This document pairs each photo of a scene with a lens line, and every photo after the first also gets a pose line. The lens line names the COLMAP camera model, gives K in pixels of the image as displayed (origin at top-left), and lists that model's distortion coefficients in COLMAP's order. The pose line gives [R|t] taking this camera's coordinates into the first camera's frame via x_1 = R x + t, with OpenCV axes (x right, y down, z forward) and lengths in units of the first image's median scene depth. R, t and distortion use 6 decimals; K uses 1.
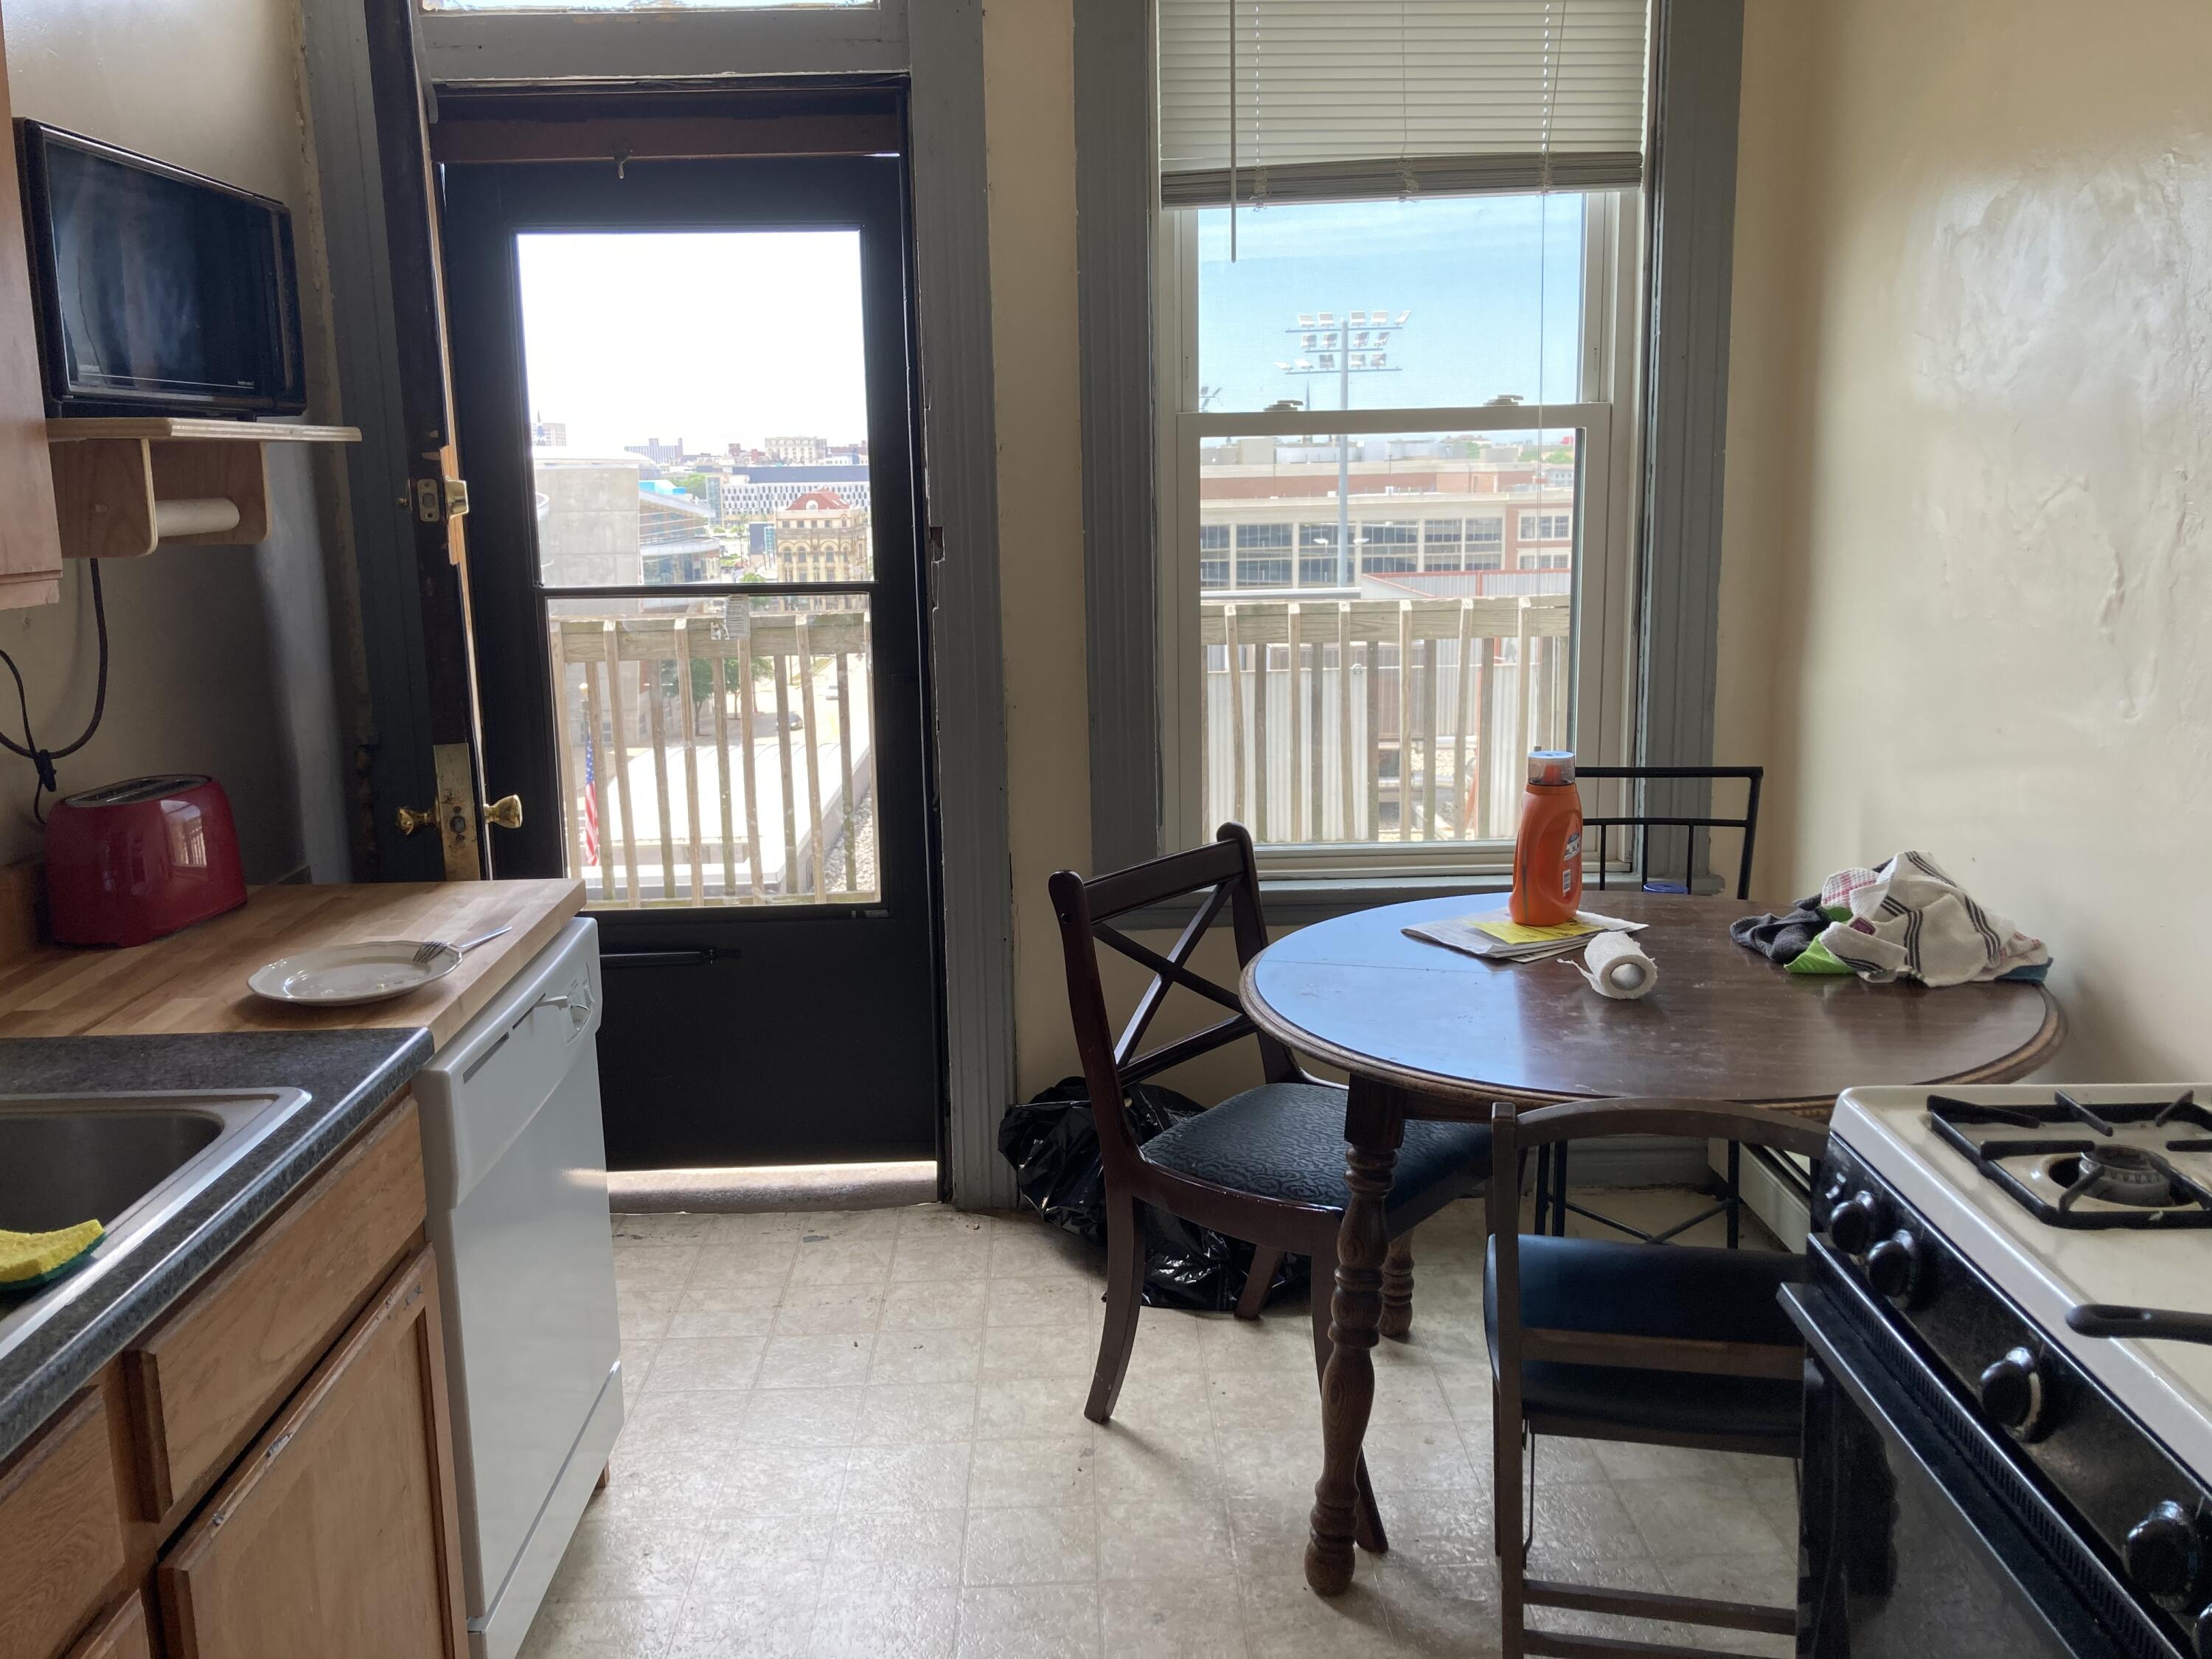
lens RADIAL K [[1821.6, 0, 1099.7], [0, 1821.6, 787.1], [0, 0, 1]] dist [0.020249, -0.027184]
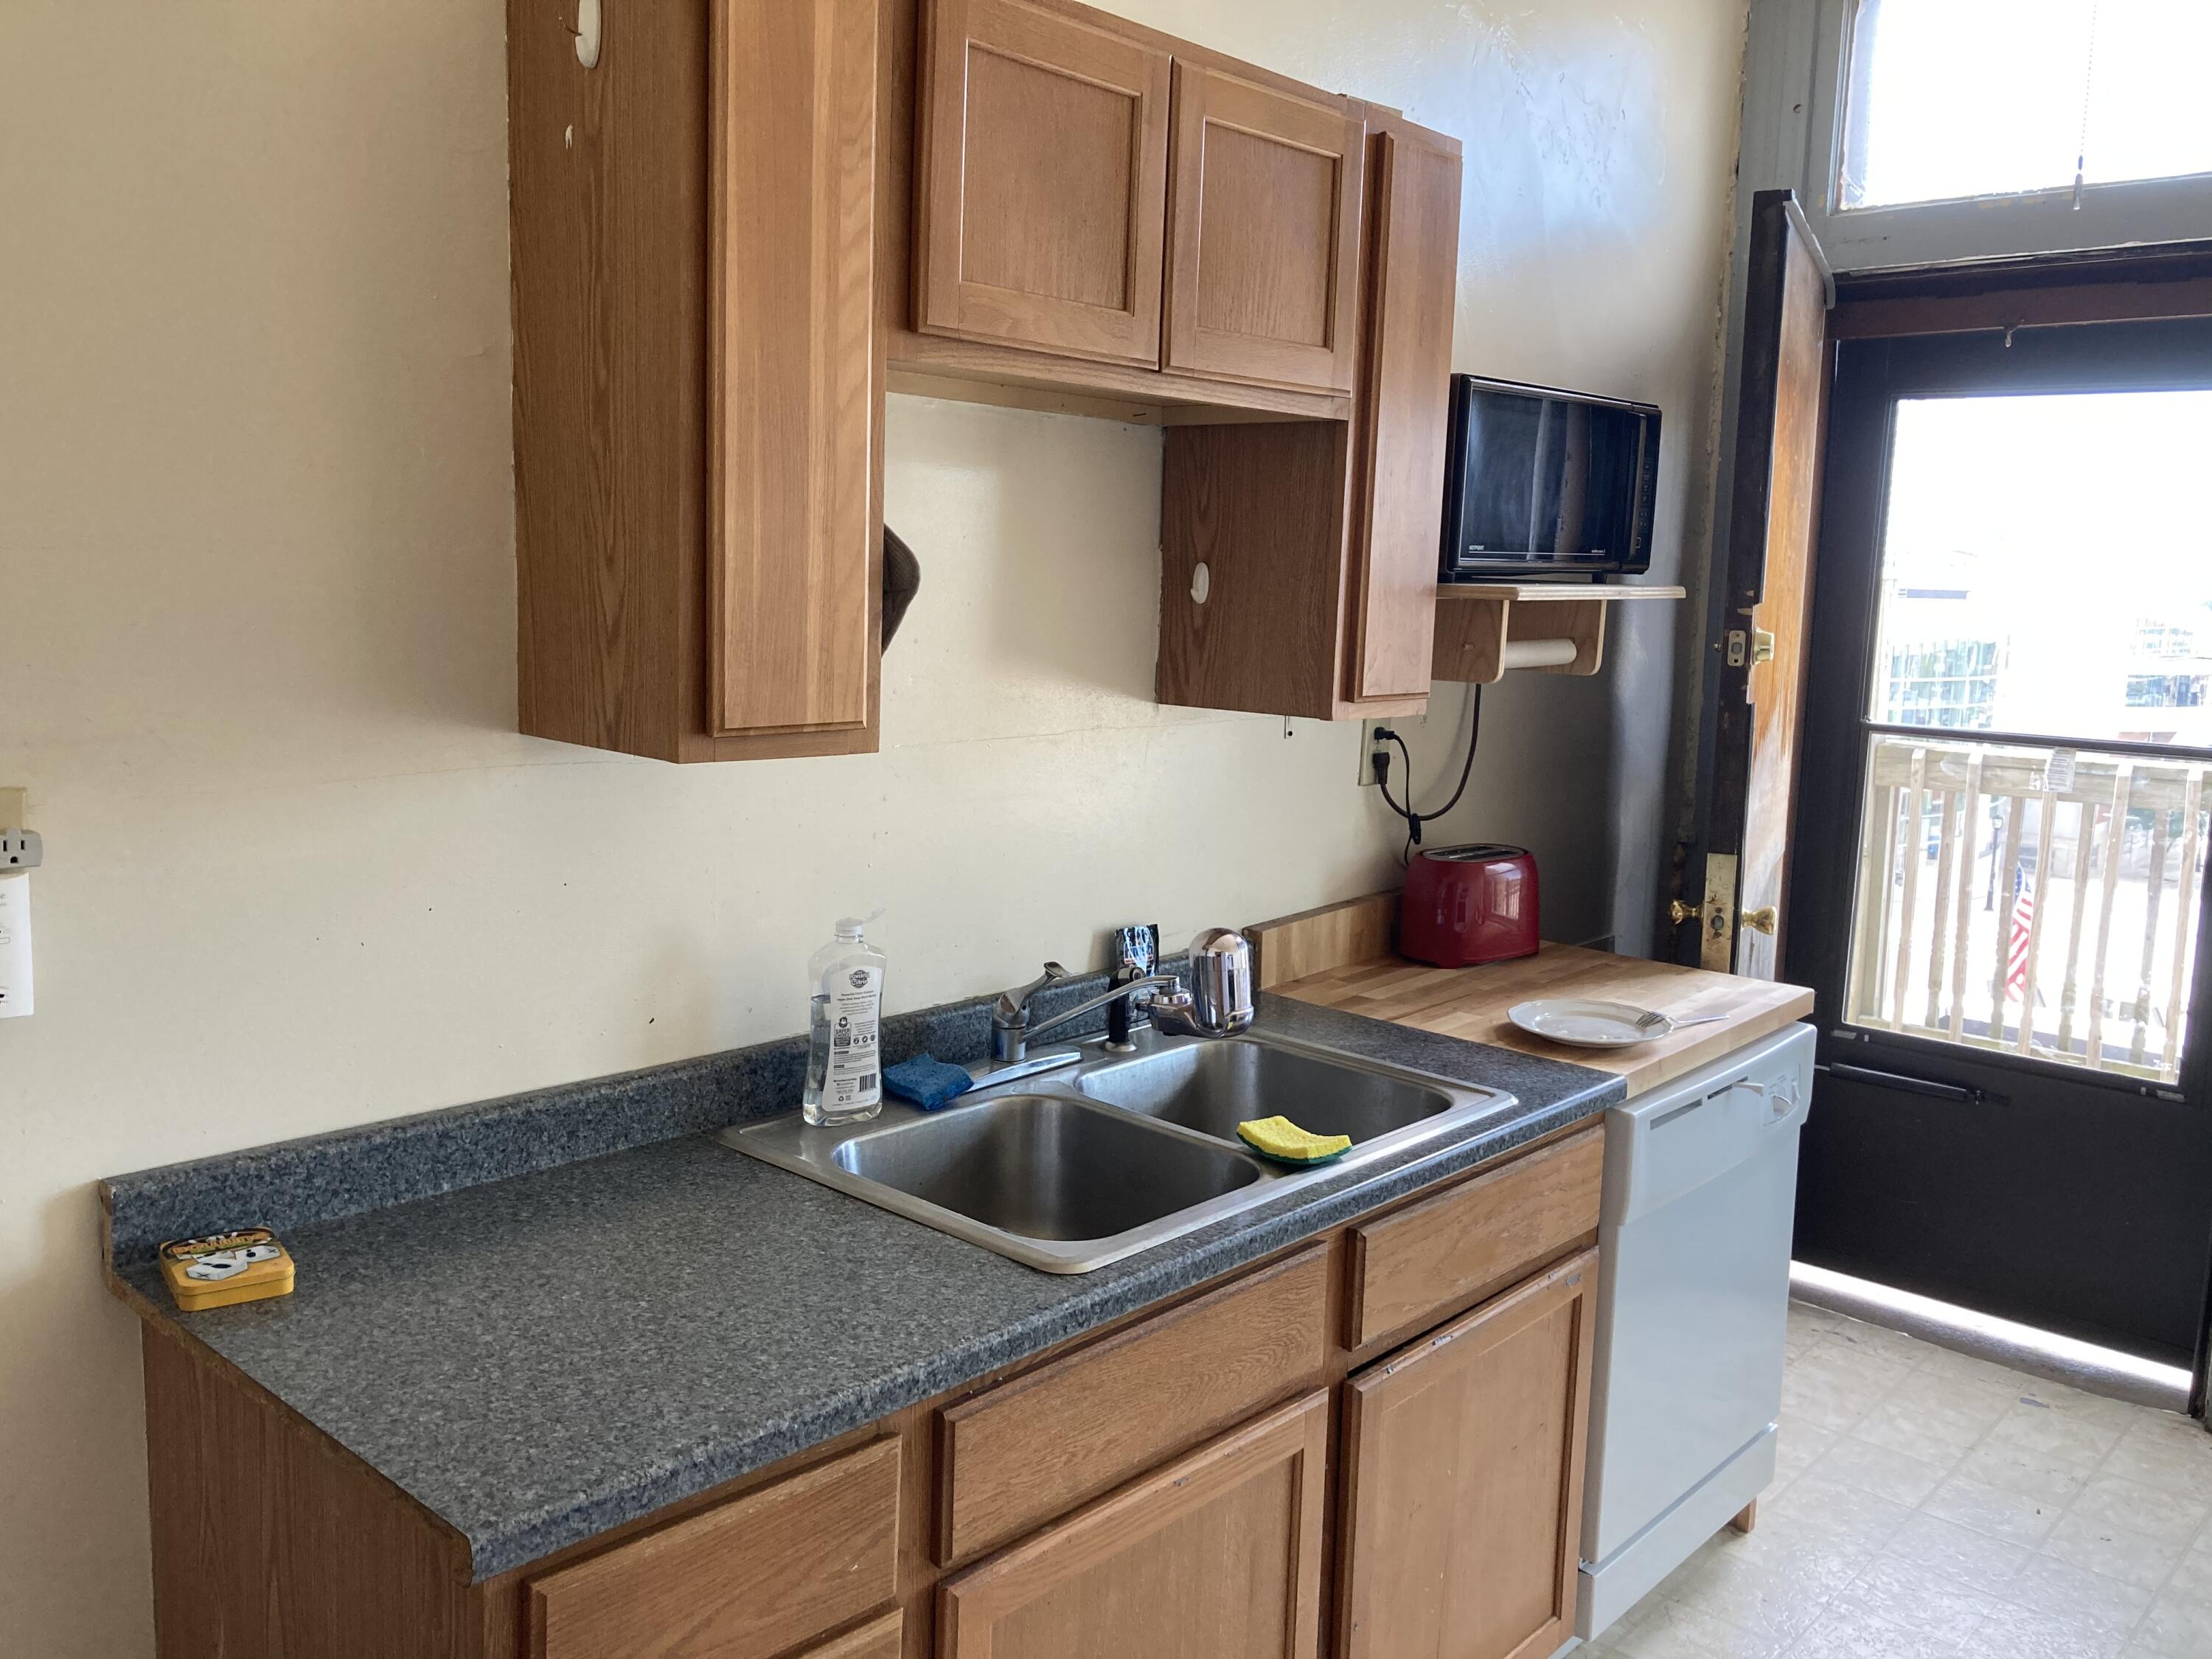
lens RADIAL K [[1821.6, 0, 1103.3], [0, 1821.6, 823.7], [0, 0, 1]] dist [0.020249, -0.027184]
pose [[0.725393, 0.141341, -0.673667, 0.176711], [-0.162724, 0.986163, 0.031687, -0.018889], [0.668824, 0.086636, 0.738355, -0.163828]]
